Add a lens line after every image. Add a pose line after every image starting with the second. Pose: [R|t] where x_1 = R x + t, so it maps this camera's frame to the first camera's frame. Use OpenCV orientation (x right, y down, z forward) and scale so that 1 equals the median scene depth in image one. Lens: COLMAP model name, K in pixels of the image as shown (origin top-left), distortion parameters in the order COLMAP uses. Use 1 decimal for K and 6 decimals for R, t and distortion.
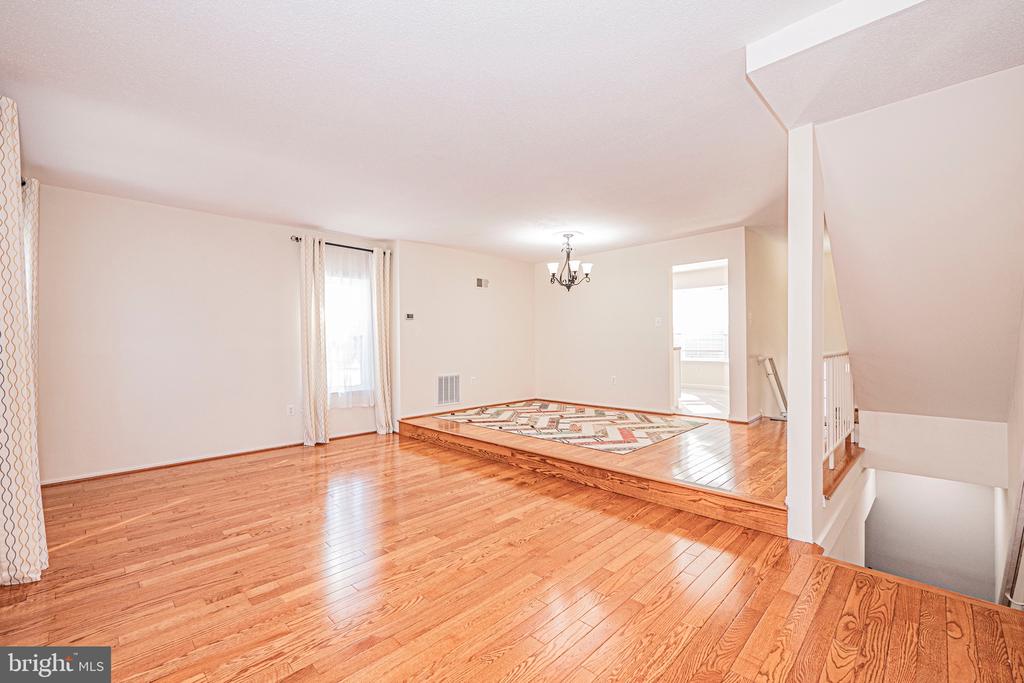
lens RADIAL K [[432.0, 0, 514.1], [0, 432.0, 347.6], [0, 0, 1]] dist [-0.006395, 0.001544]
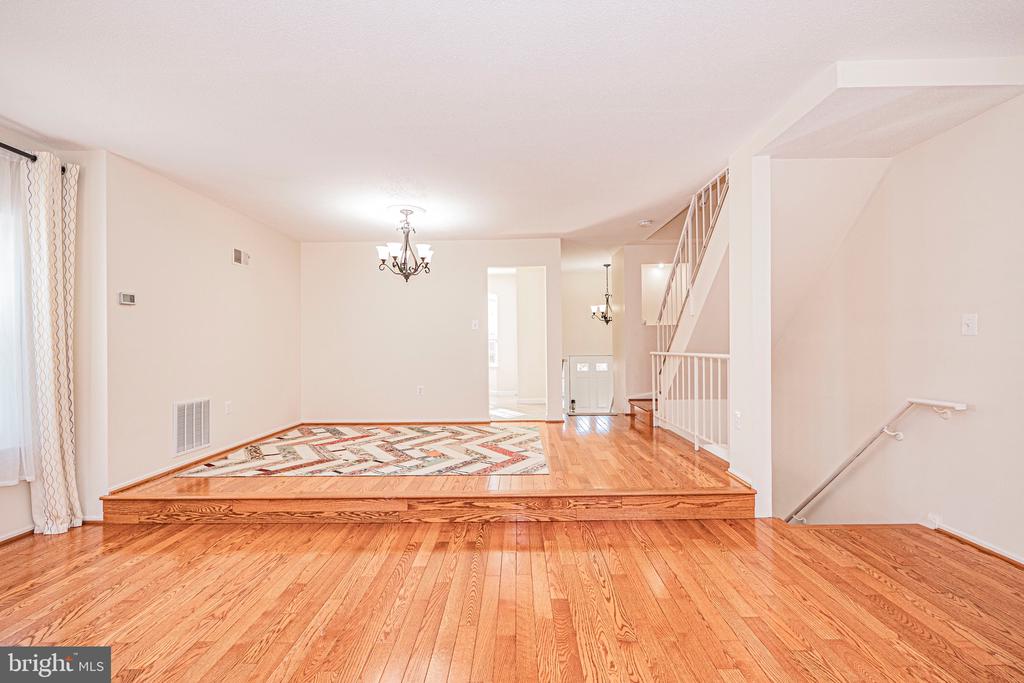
lens RADIAL K [[432.0, 0, 512.8], [0, 432.0, 341.3], [0, 0, 1]] dist [-0.006395, 0.001544]
pose [[0.720462, 0.007670, 0.693452, -0.305399], [0.013810, 0.999582, -0.025403, 0.001801], [-0.693357, 0.027878, 0.720055, 0.317749]]
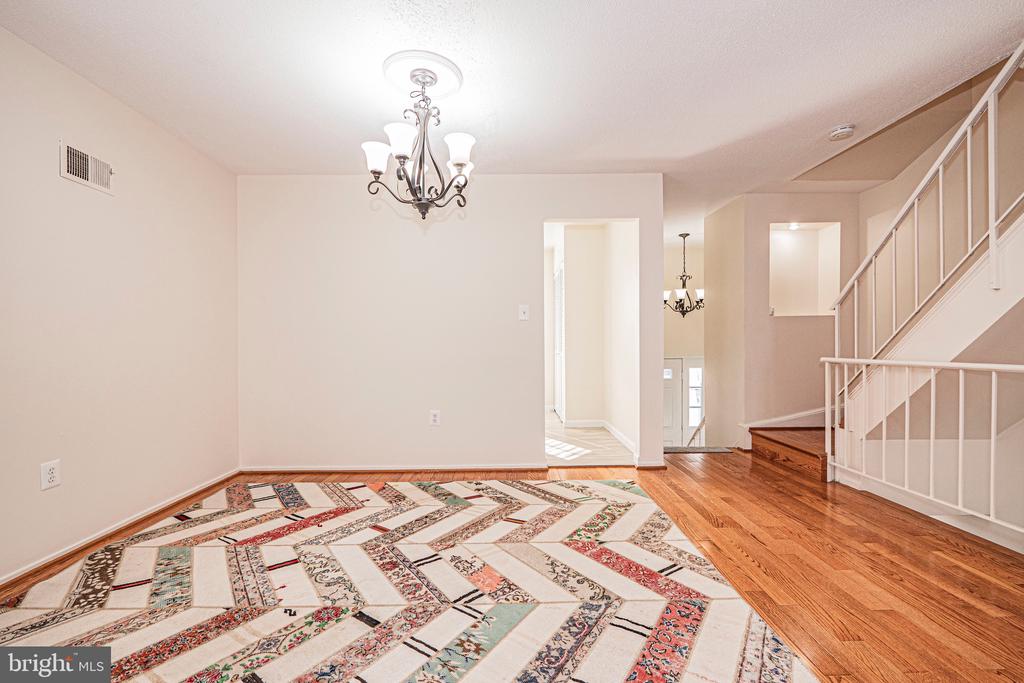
lens RADIAL K [[432.0, 0, 512.3], [0, 432.0, 345.9], [0, 0, 1]] dist [-0.006395, 0.001544]
pose [[0.703517, 0.000290, 0.710678, -0.105241], [0.009917, 0.999899, -0.010225, -0.009615], [-0.710609, 0.014242, 0.703443, 0.716599]]
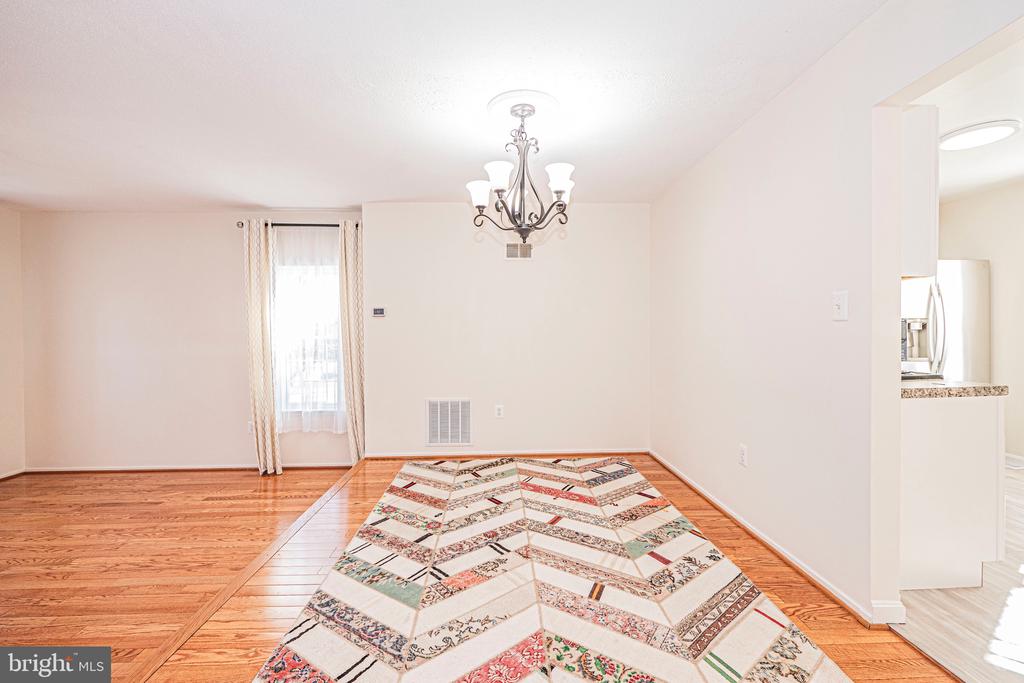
lens RADIAL K [[432.0, 0, 514.4], [0, 432.0, 344.3], [0, 0, 1]] dist [-0.006395, 0.001544]
pose [[0.728738, 0.020634, -0.684481, 0.445095], [-0.007656, 0.999729, 0.021986, -0.042668], [0.684750, -0.010782, 0.728699, 0.736067]]
